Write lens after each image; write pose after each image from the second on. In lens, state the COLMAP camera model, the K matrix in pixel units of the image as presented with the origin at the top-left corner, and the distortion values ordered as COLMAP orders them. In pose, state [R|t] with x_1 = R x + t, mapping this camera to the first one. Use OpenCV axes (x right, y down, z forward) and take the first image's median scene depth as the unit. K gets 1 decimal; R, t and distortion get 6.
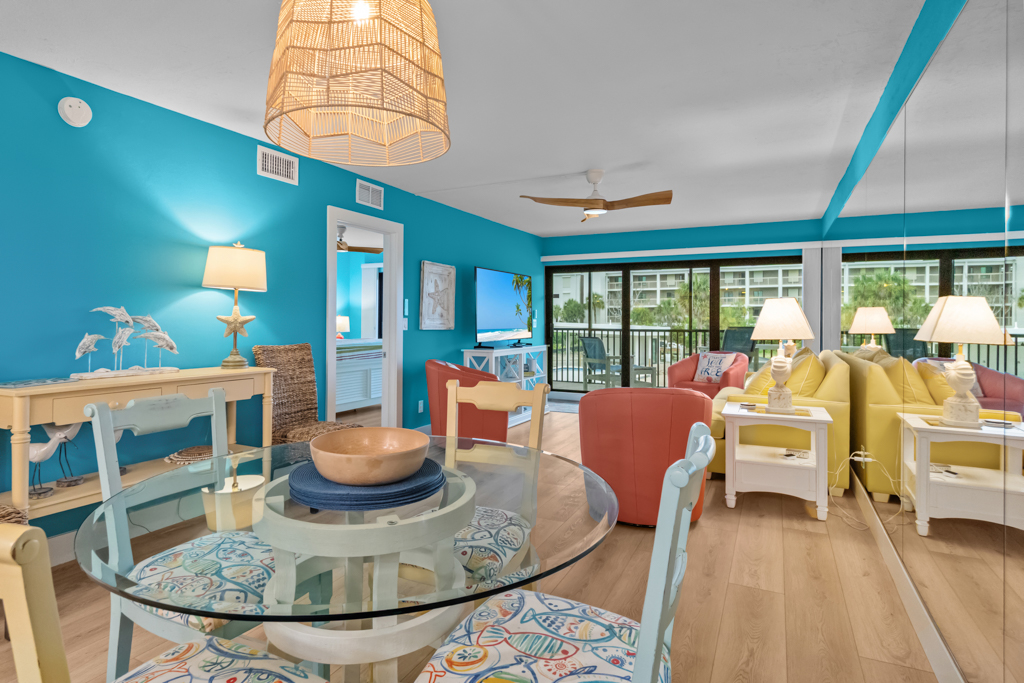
lens RADIAL K [[544.7, 0, 508.2], [0, 544.7, 321.5], [0, 0, 1]] dist [-0.003420, -0.001175]
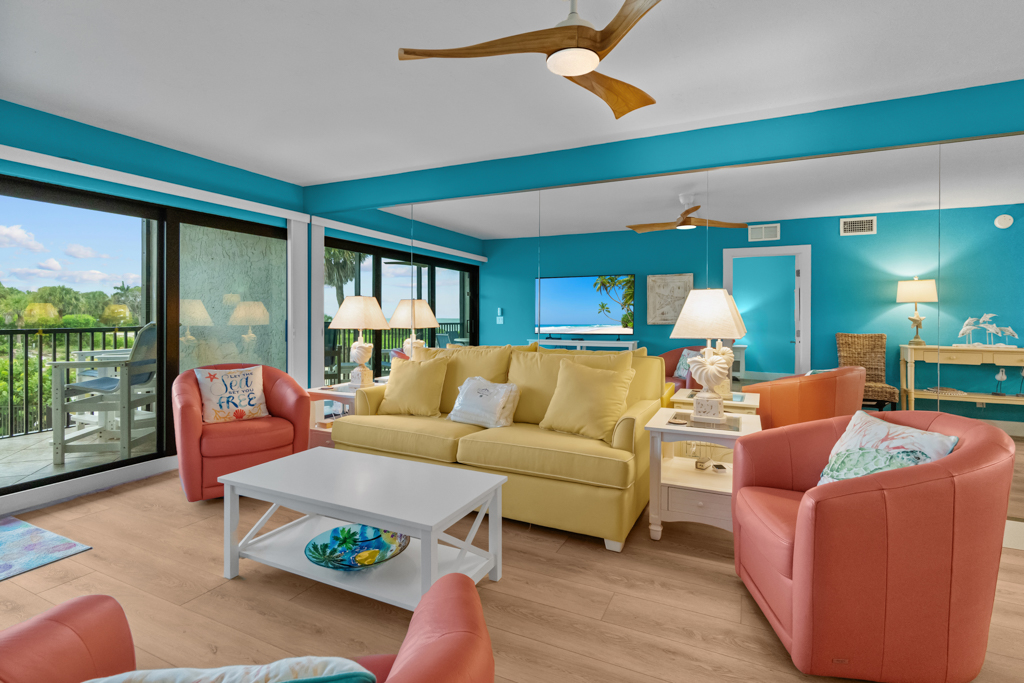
lens RADIAL K [[496.2, 0, 487.8], [0, 496.2, 321.3], [0, 0, 1]] dist [-0.003002, -0.000226]
pose [[0.011341, -0.015080, 0.999822, -0.175225], [-0.002795, 0.999882, 0.015113, -0.002439], [-0.999932, -0.002966, 0.011298, 0.806916]]
